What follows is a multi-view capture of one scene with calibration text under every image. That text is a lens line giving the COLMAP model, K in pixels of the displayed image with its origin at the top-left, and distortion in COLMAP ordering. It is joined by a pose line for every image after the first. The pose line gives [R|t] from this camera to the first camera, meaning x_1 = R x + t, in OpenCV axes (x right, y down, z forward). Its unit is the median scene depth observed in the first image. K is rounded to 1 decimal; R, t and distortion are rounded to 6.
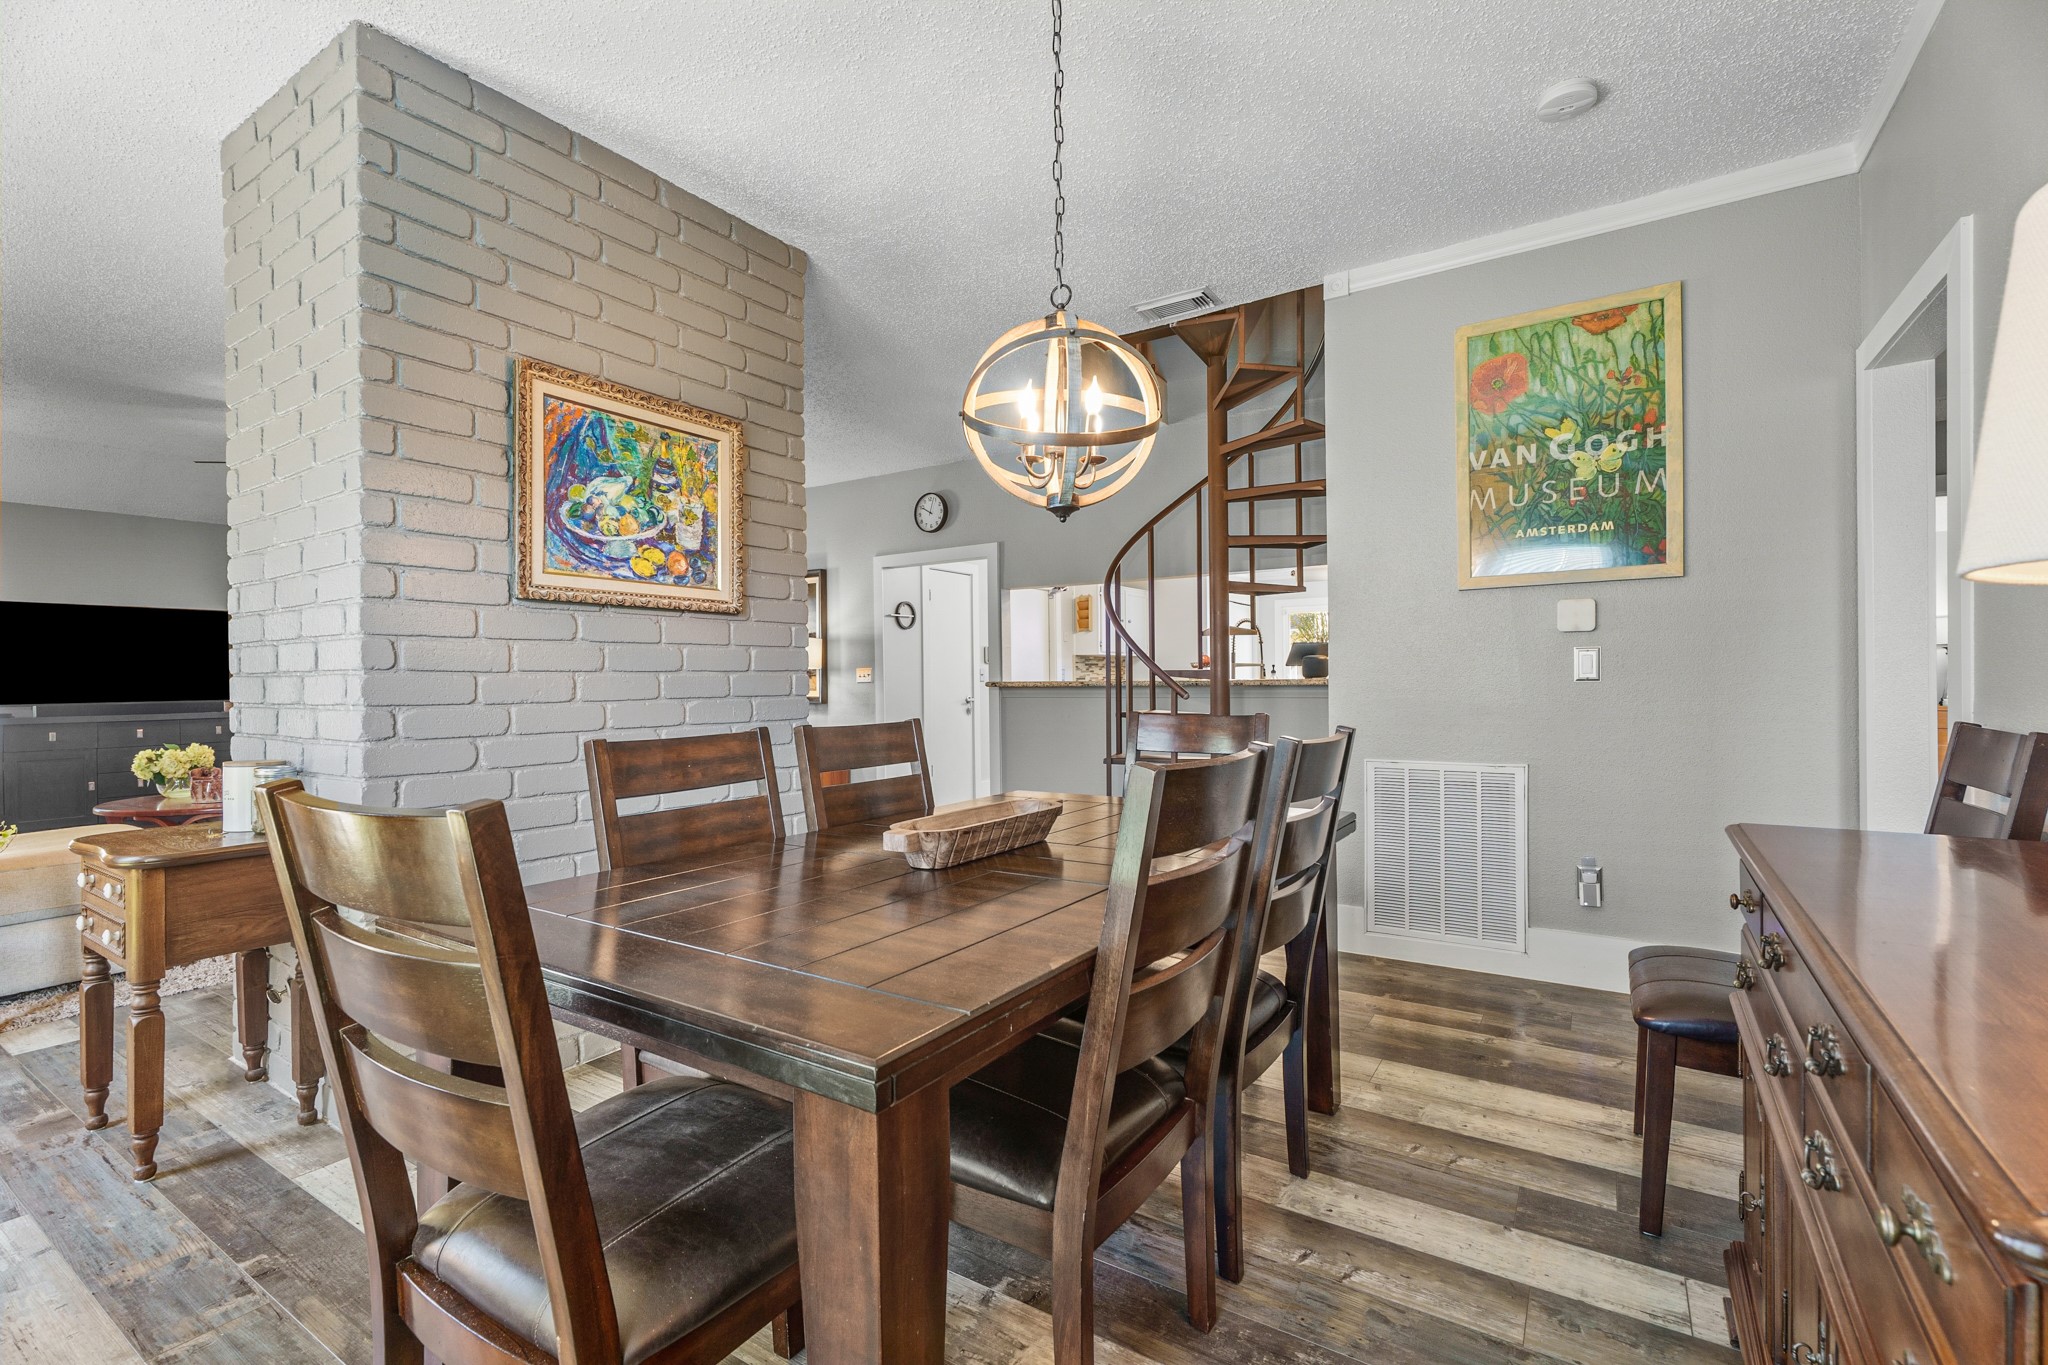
lens RADIAL K [[902.8, 0, 1024.0], [0, 902.8, 682.5], [0, 0, 1]] dist [0.000958, -0.000037]
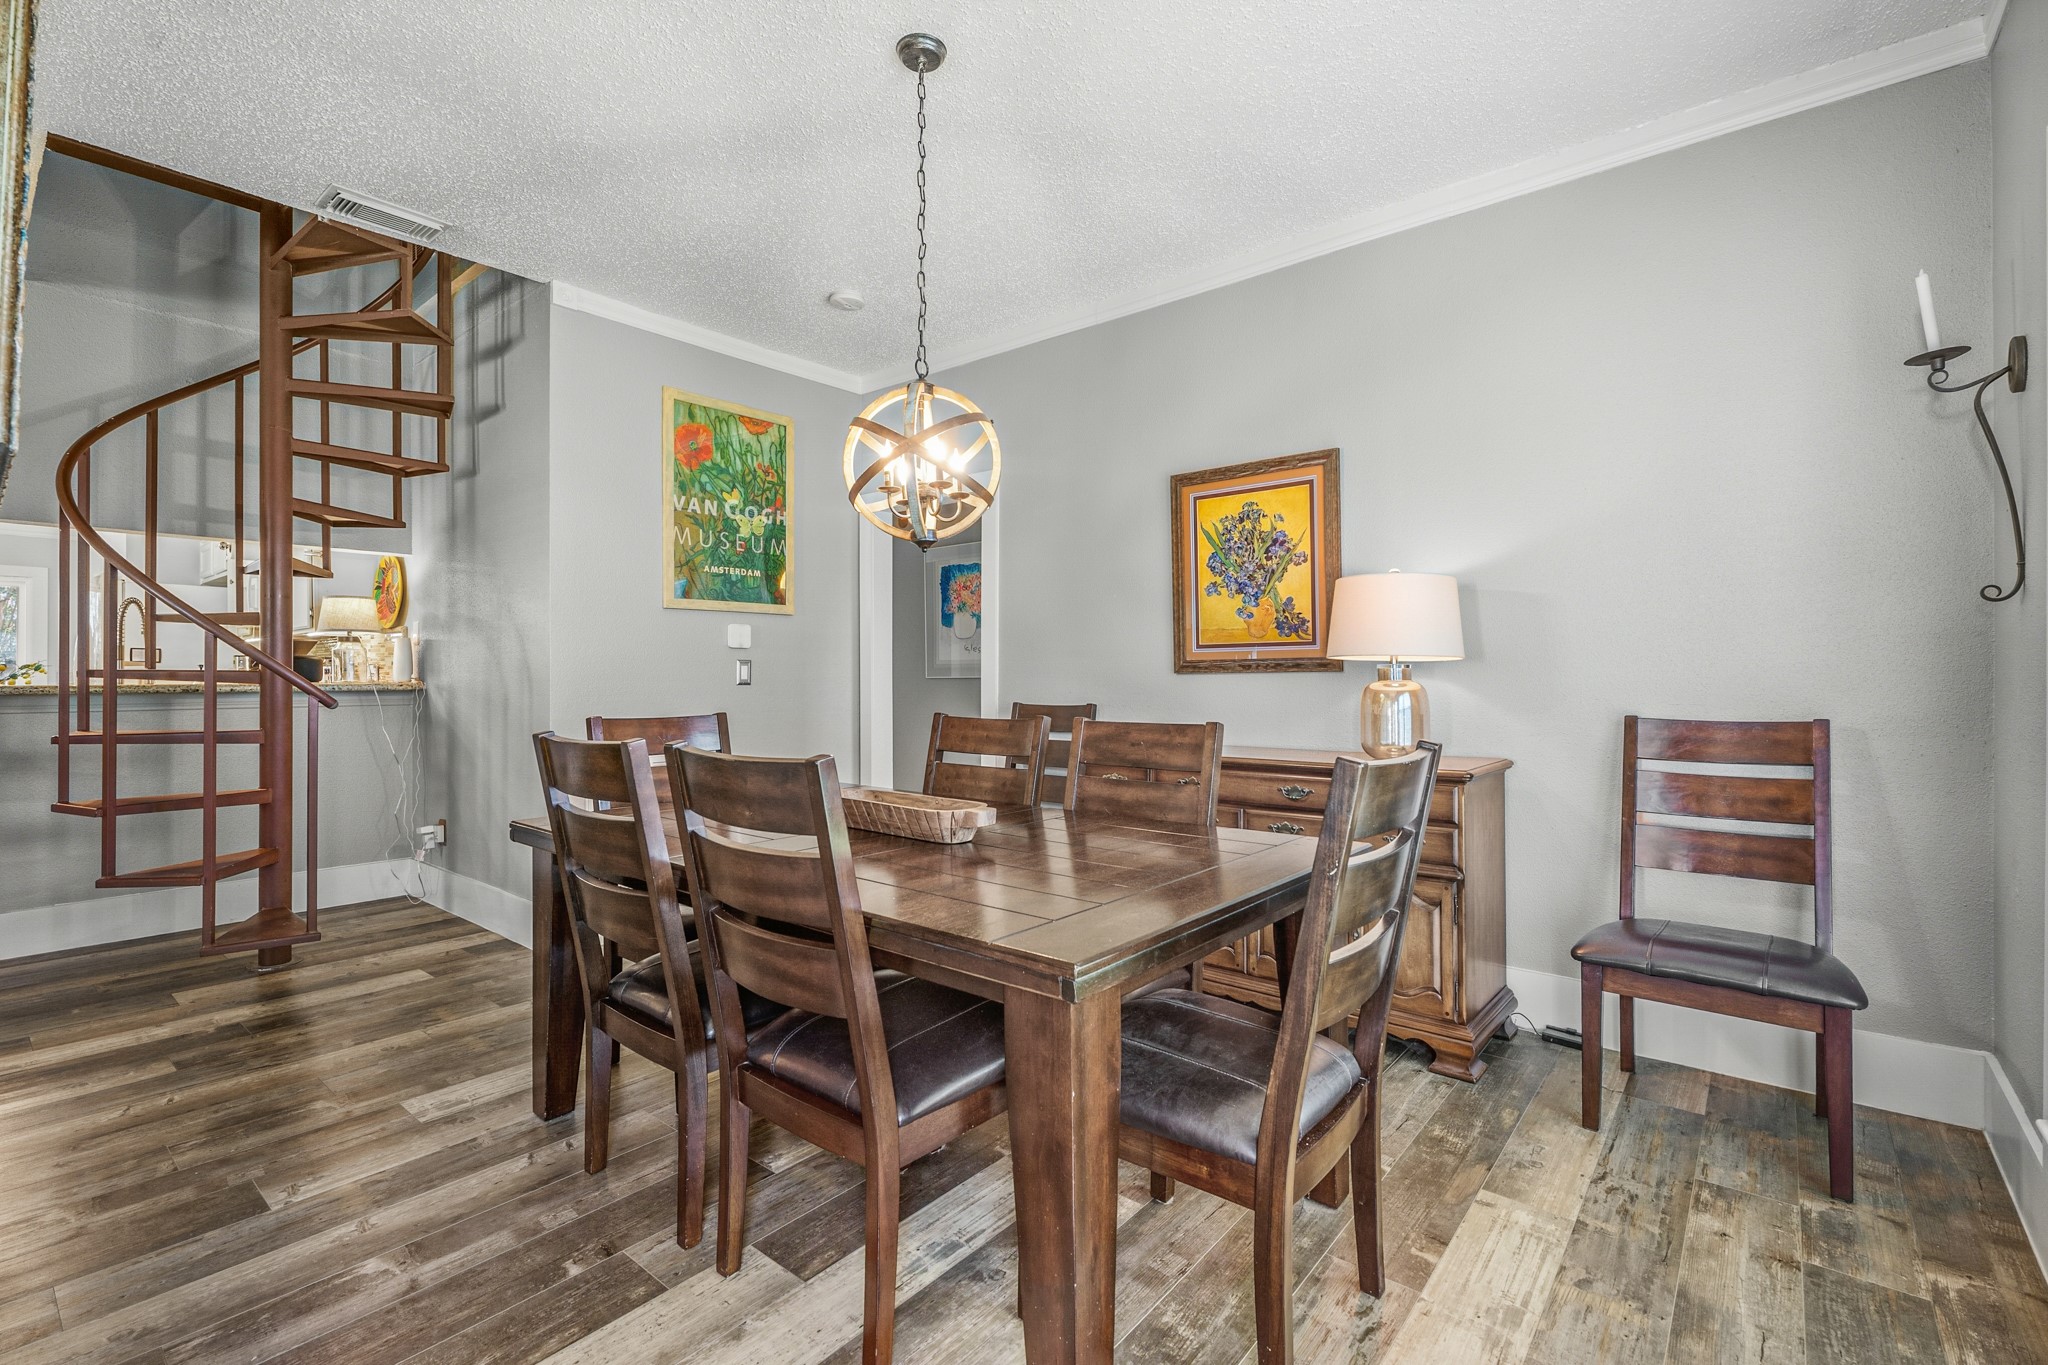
lens RADIAL K [[910.4, 0, 1020.0], [0, 910.4, 674.5], [0, 0, 1]] dist [0.001737, 0.000373]
pose [[0.120564, 0.014241, 0.992603, -0.719237], [0.004726, 0.999878, -0.014920, 0.005569], [-0.992694, 0.006489, 0.120482, 0.442764]]
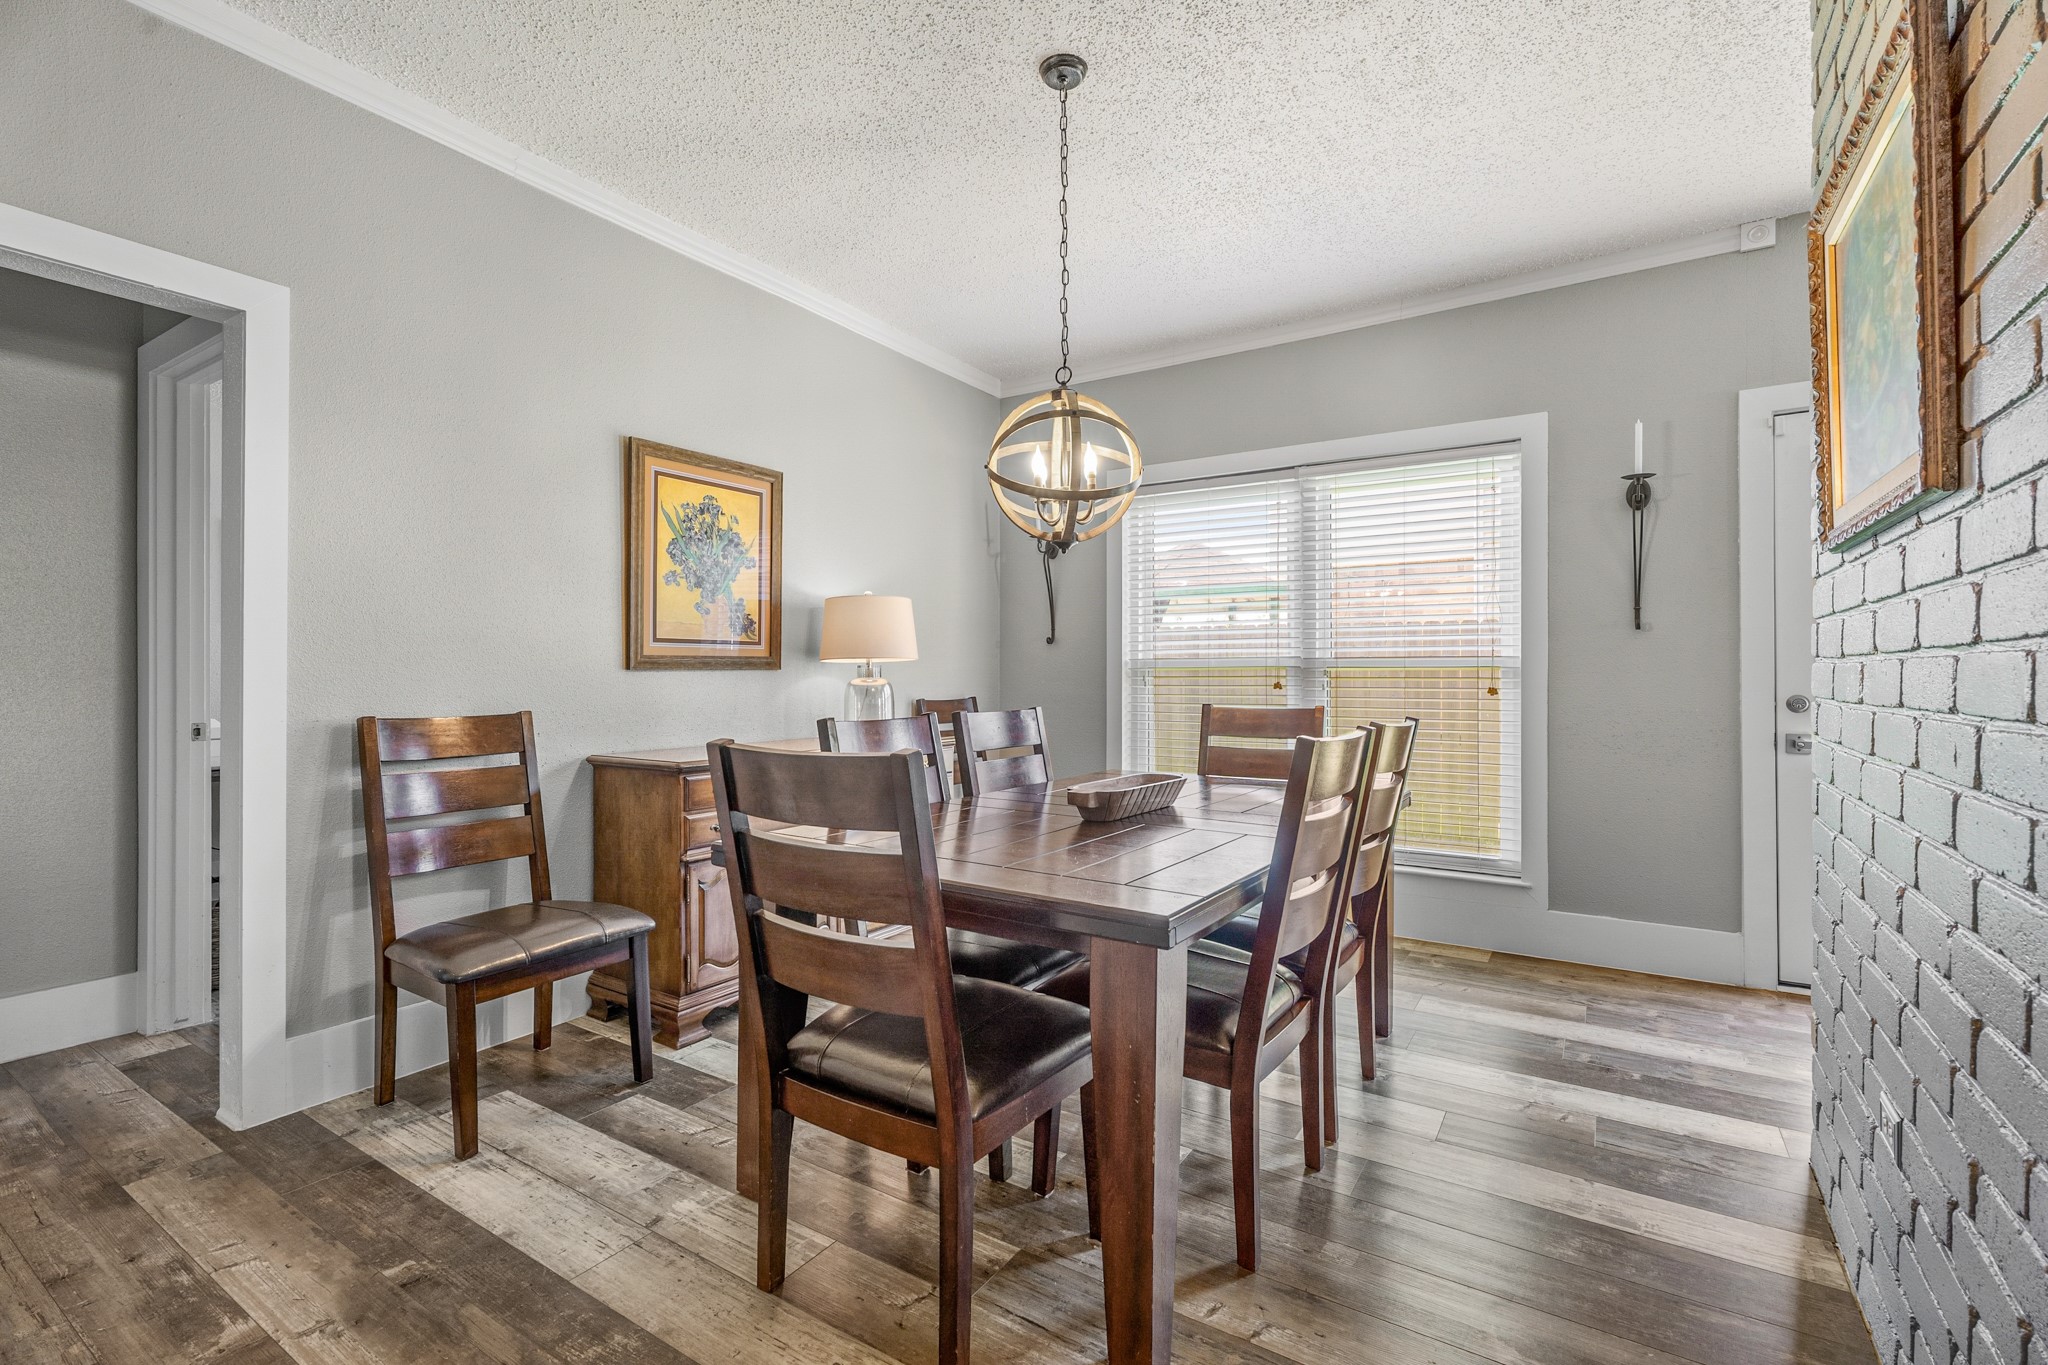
lens RADIAL K [[915.5, 0, 1013.9], [0, 915.5, 673.4], [0, 0, 1]] dist [-0.001991, 0.000036]
pose [[-0.999877, 0.011784, 0.010383, 0.062300], [0.011807, 0.999928, 0.002242, -0.006590], [-0.010356, 0.002364, -0.999944, 1.408314]]
